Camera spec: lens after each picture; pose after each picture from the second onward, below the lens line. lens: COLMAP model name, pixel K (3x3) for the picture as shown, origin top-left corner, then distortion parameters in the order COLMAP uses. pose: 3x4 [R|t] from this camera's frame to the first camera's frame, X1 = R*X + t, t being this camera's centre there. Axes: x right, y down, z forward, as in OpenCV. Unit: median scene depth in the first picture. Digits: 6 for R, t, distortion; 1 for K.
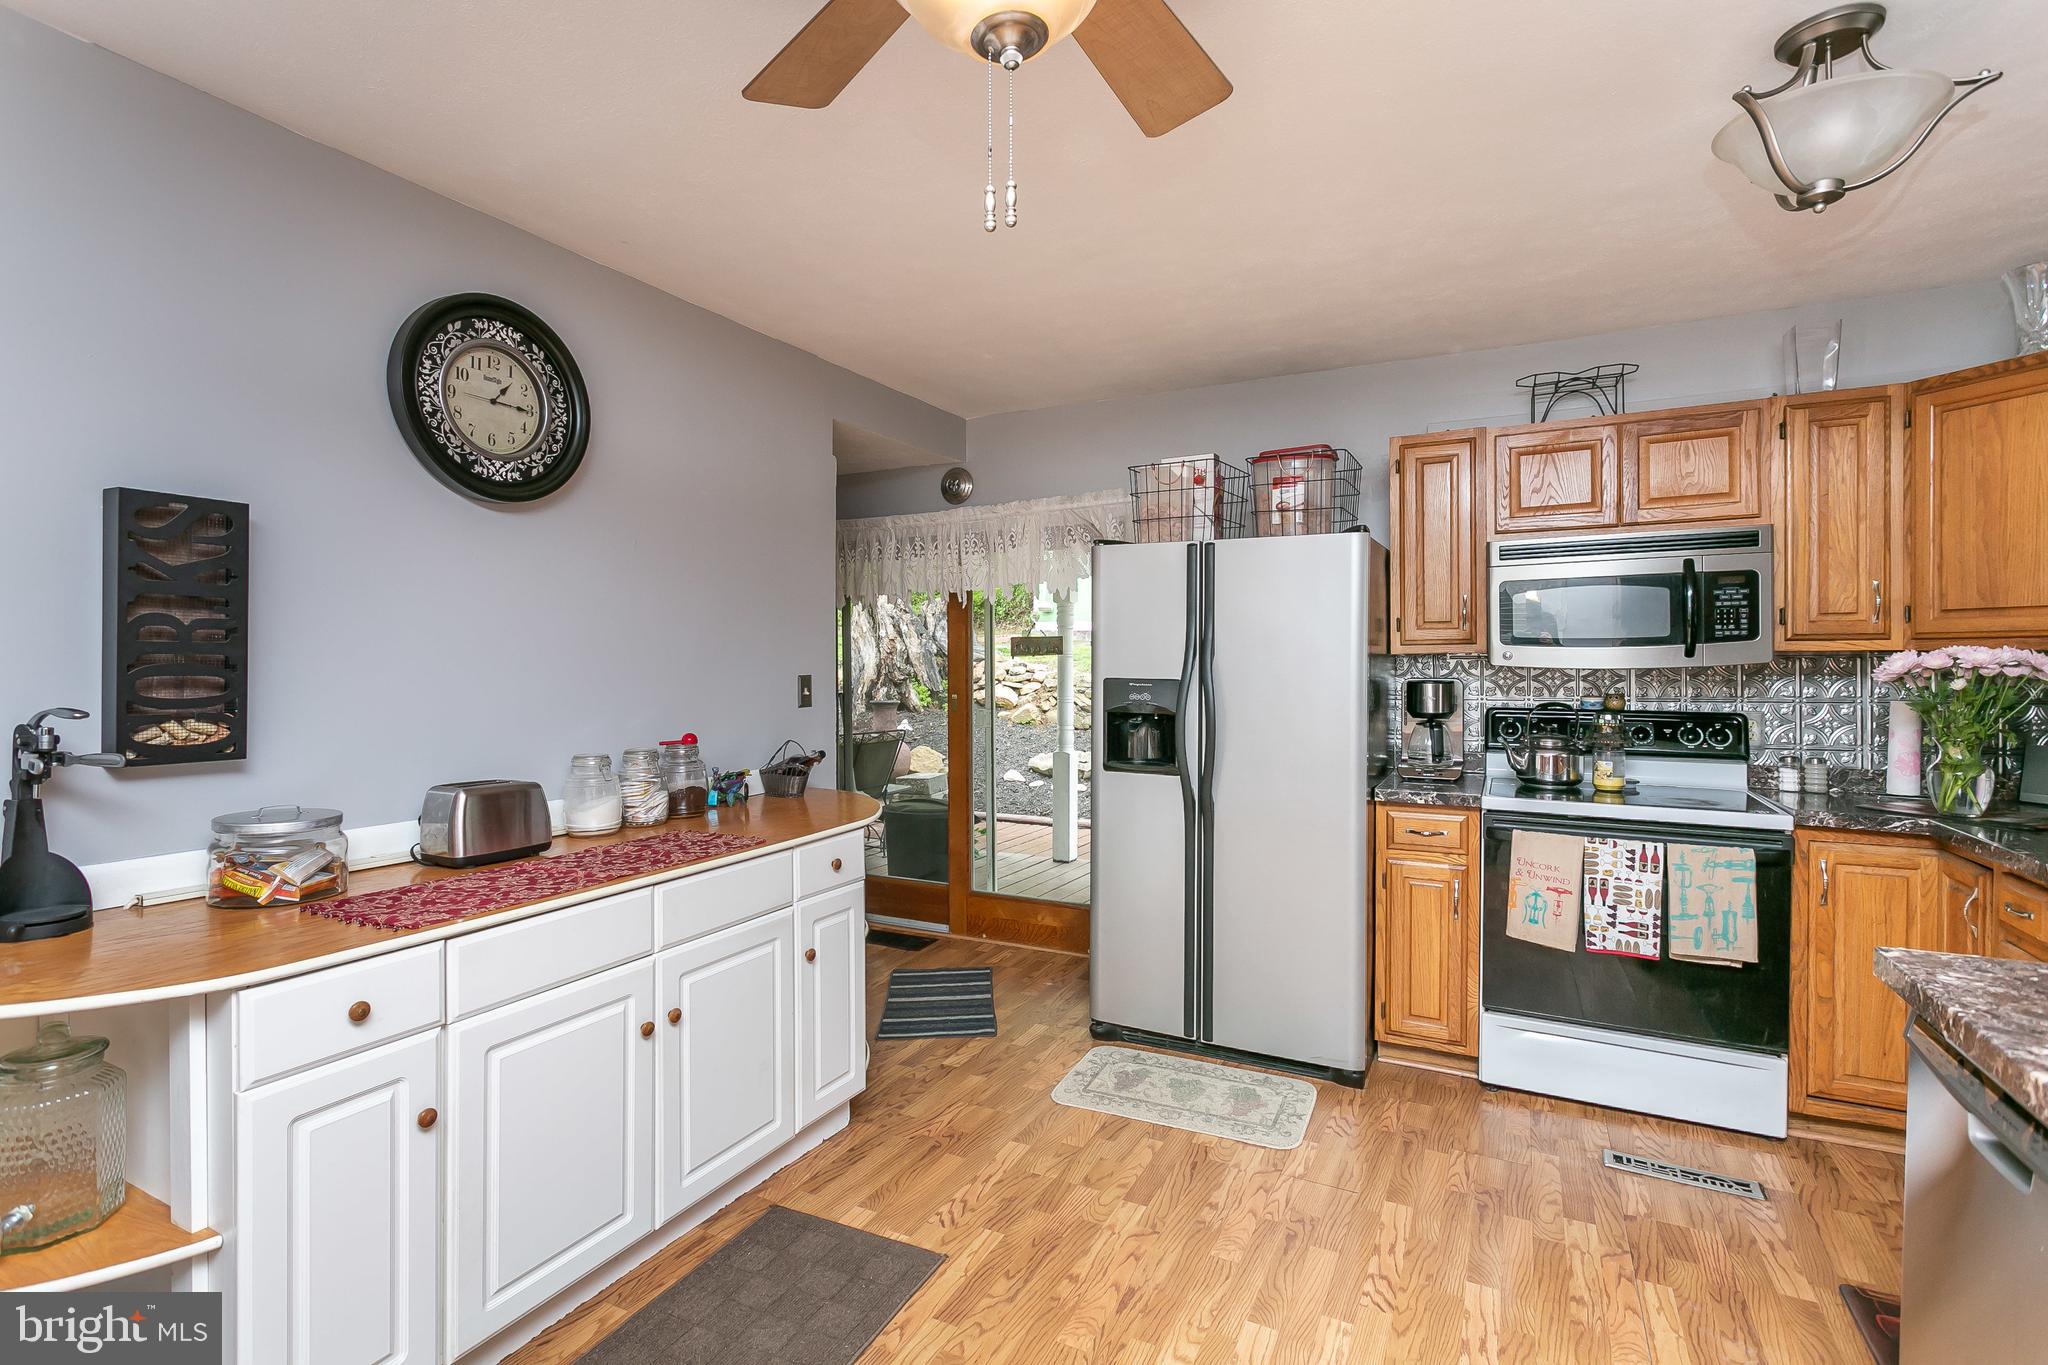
lens RADIAL K [[968.3, 0, 1005.6], [0, 968.3, 667.8], [0, 0, 1]] dist [0.002769, 0.000447]
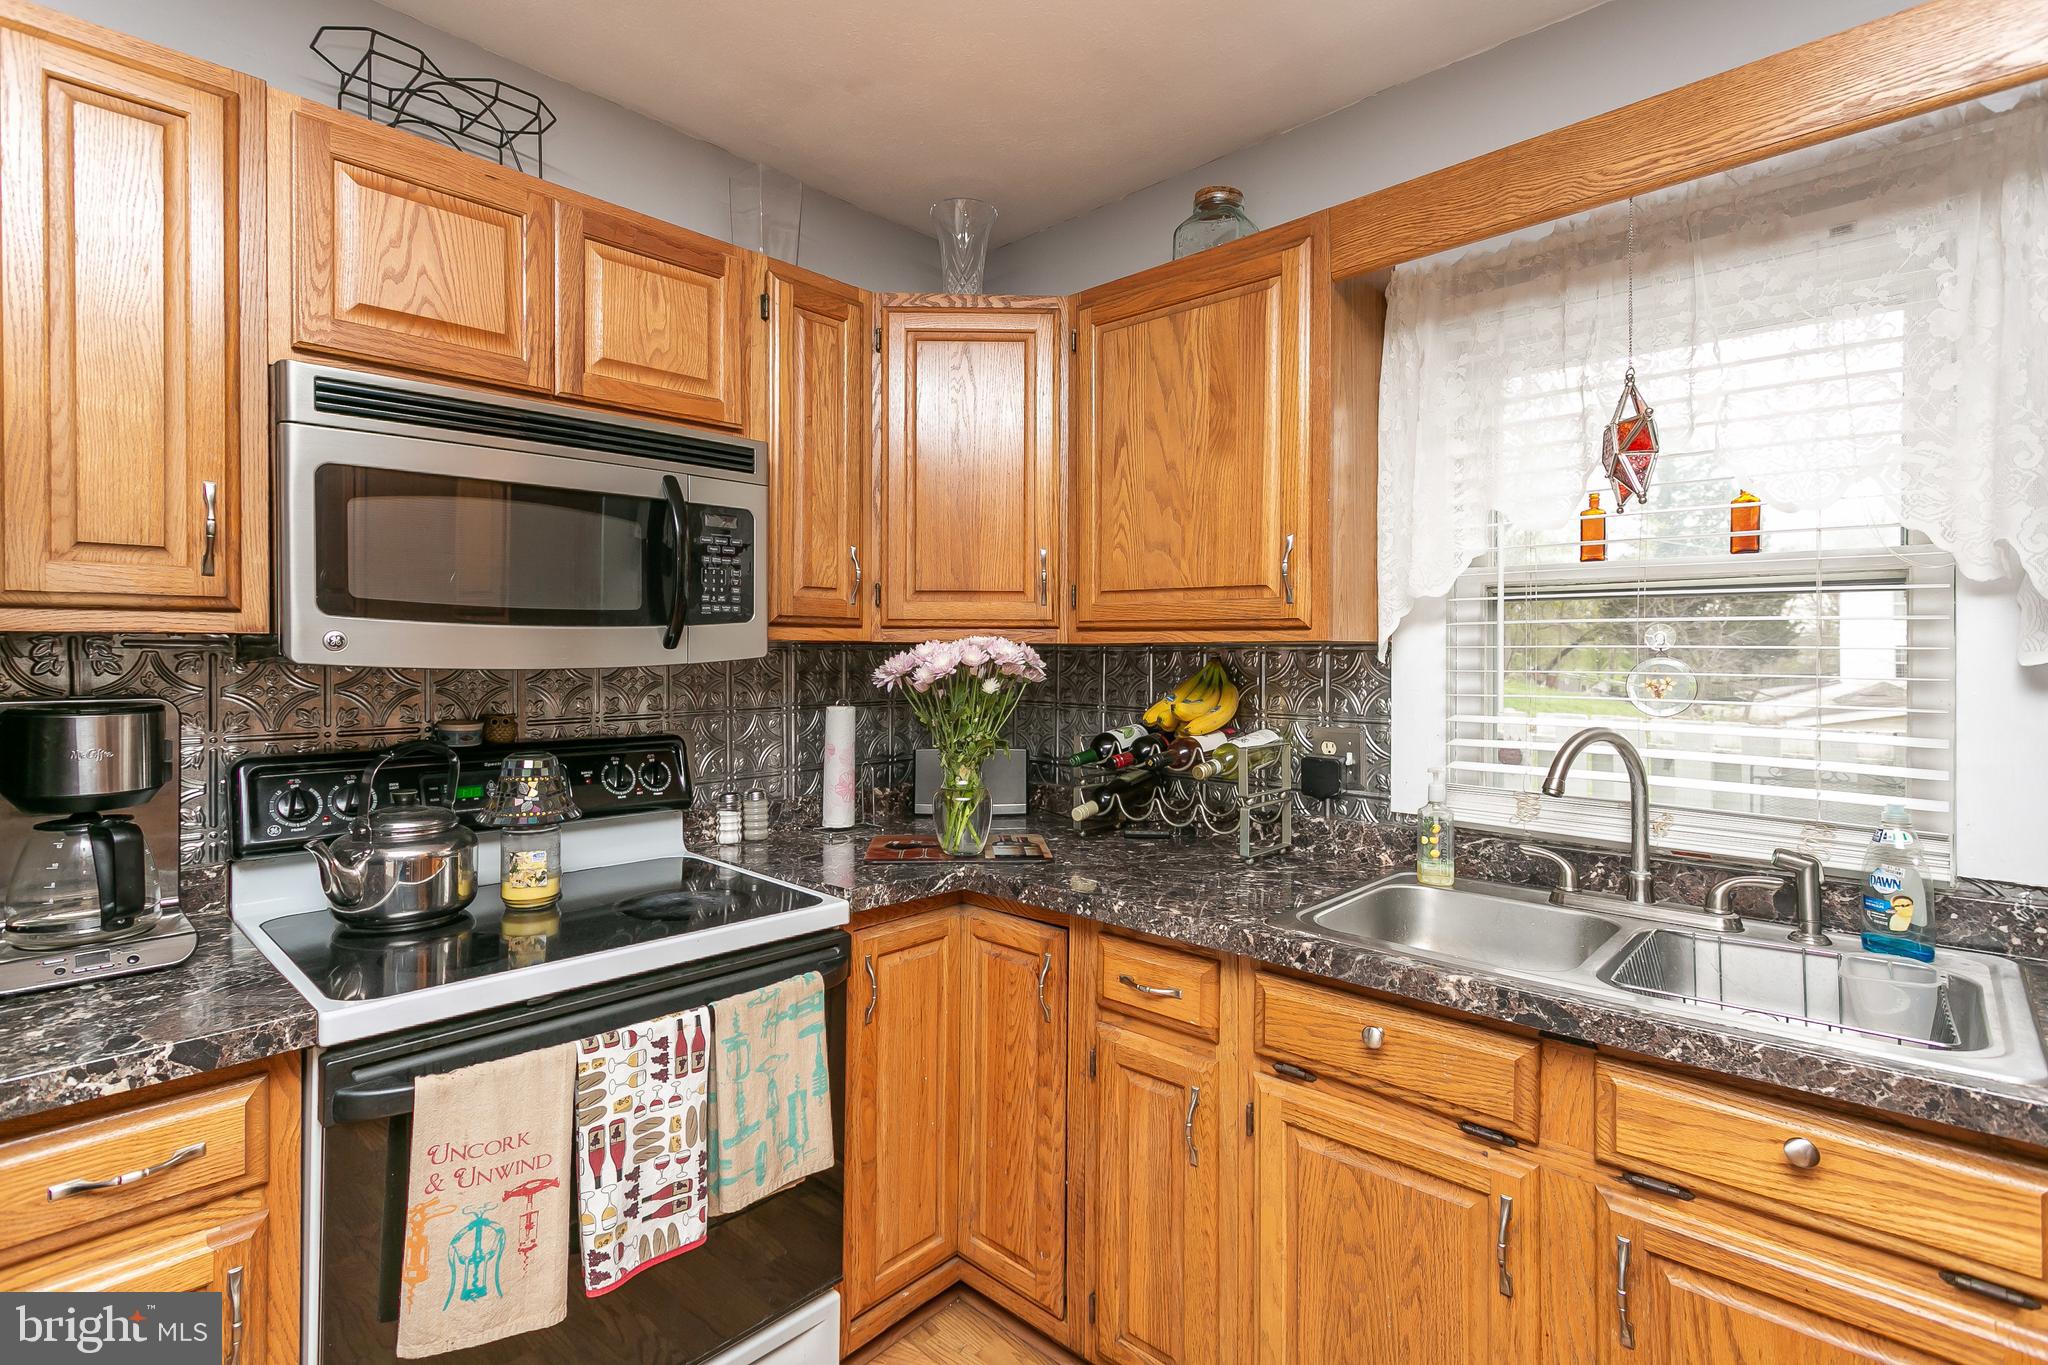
lens RADIAL K [[968.3, 0, 1007.6], [0, 968.3, 662.0], [0, 0, 1]] dist [0.002769, 0.000447]
pose [[0.284711, -0.002452, 0.958610, 0.218585], [0.004079, 0.999991, 0.001346, -0.002650], [-0.958605, 0.003527, 0.284718, 0.667904]]
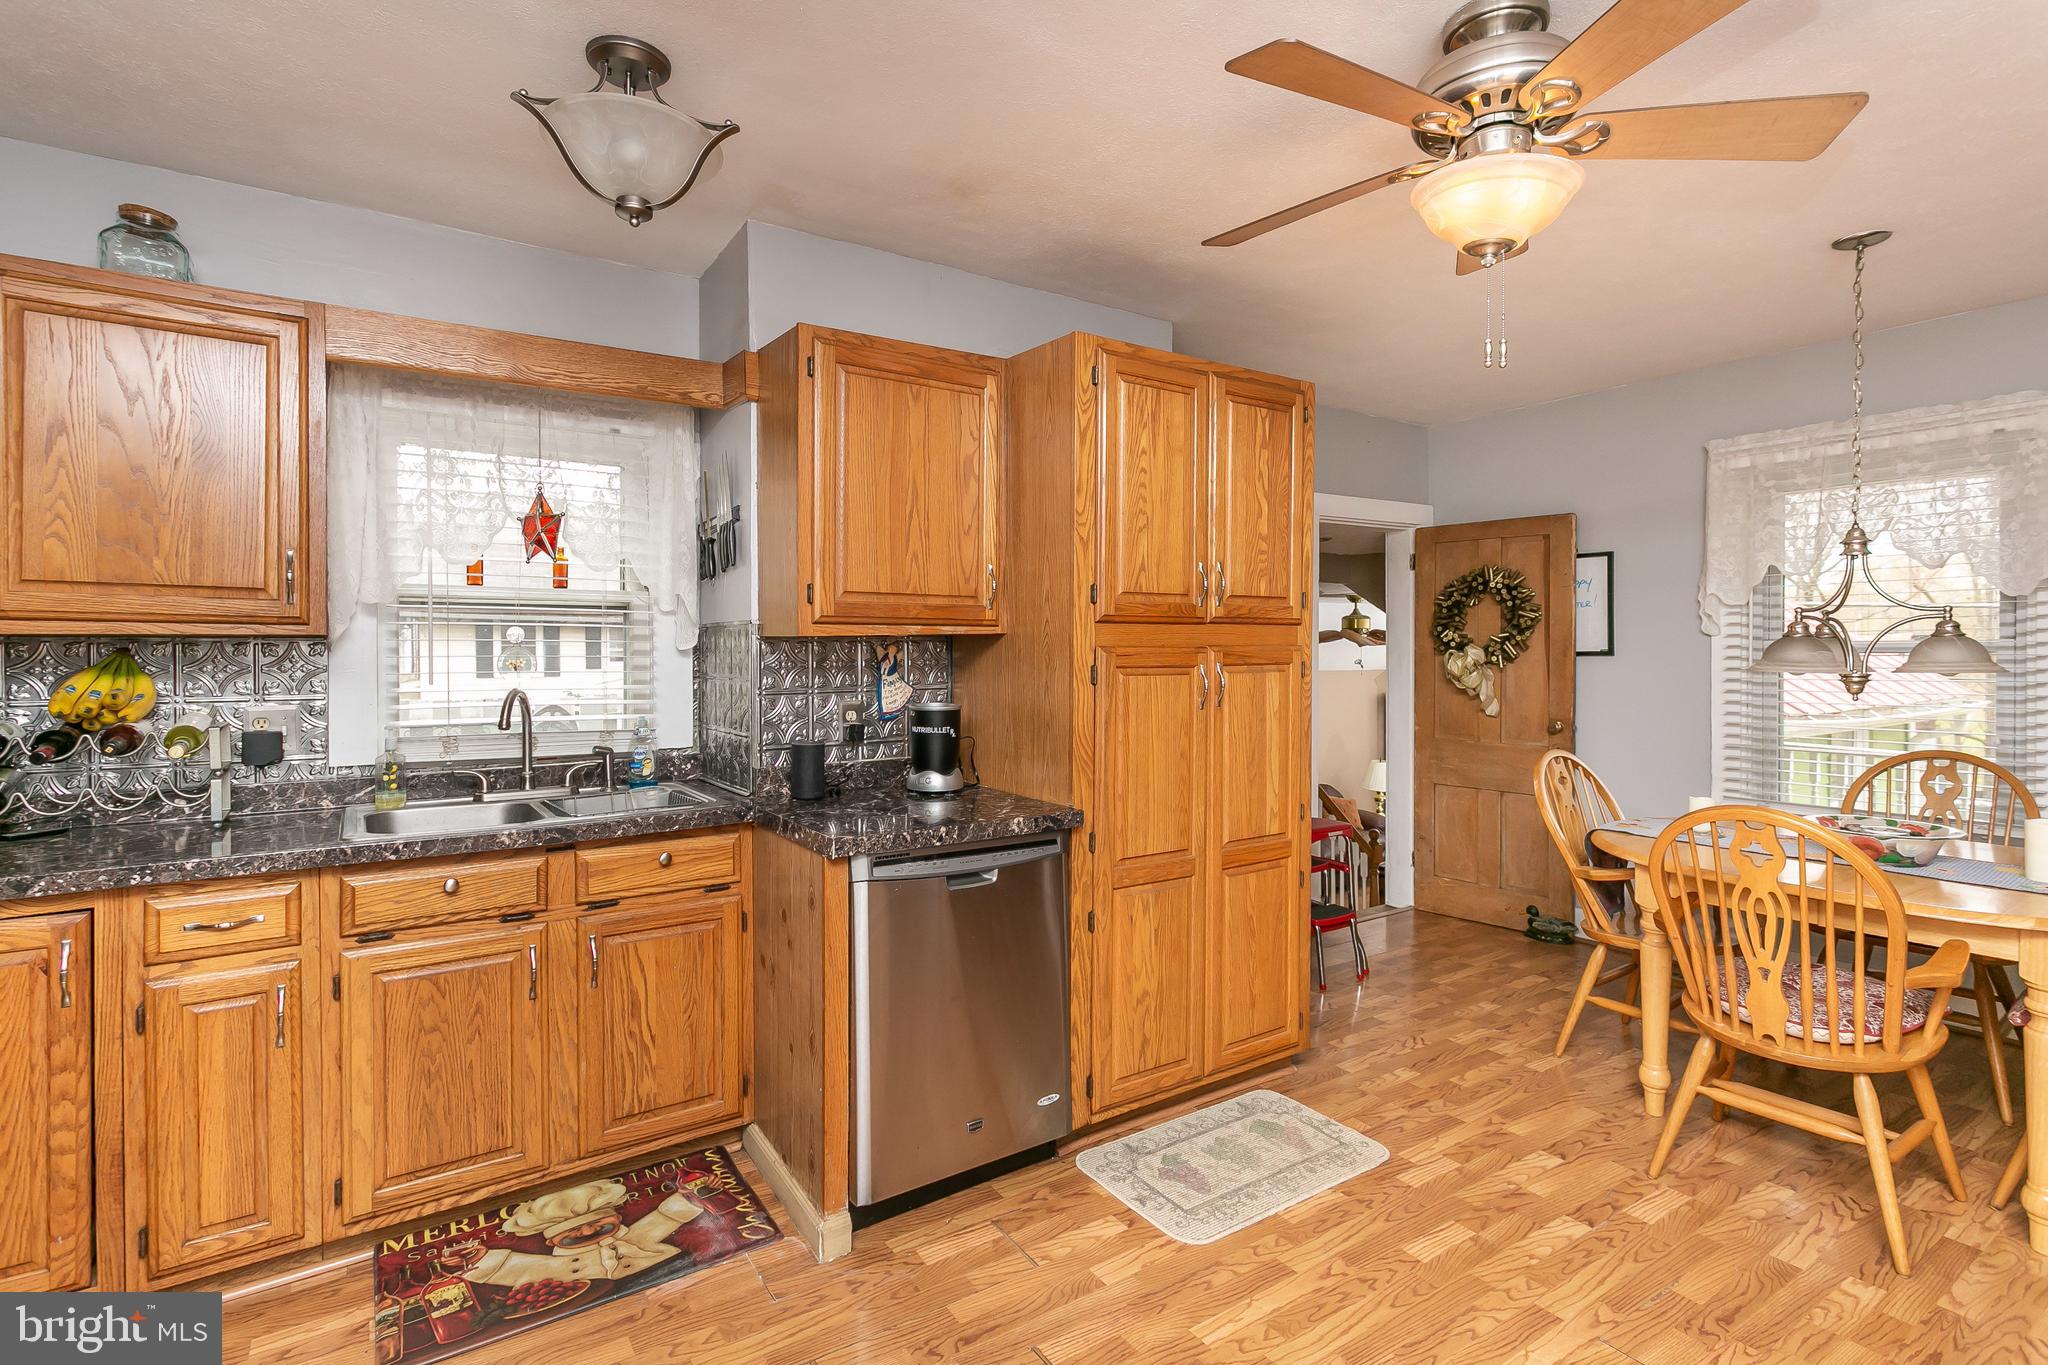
lens RADIAL K [[968.3, 0, 1037.4], [0, 968.3, 656.8], [0, 0, 1]] dist [0.002769, 0.000447]
pose [[-0.878003, -0.004188, 0.478637, -0.037146], [0.004831, 0.999833, 0.017611, -0.007398], [-0.478631, 0.017774, -0.877836, 1.068256]]
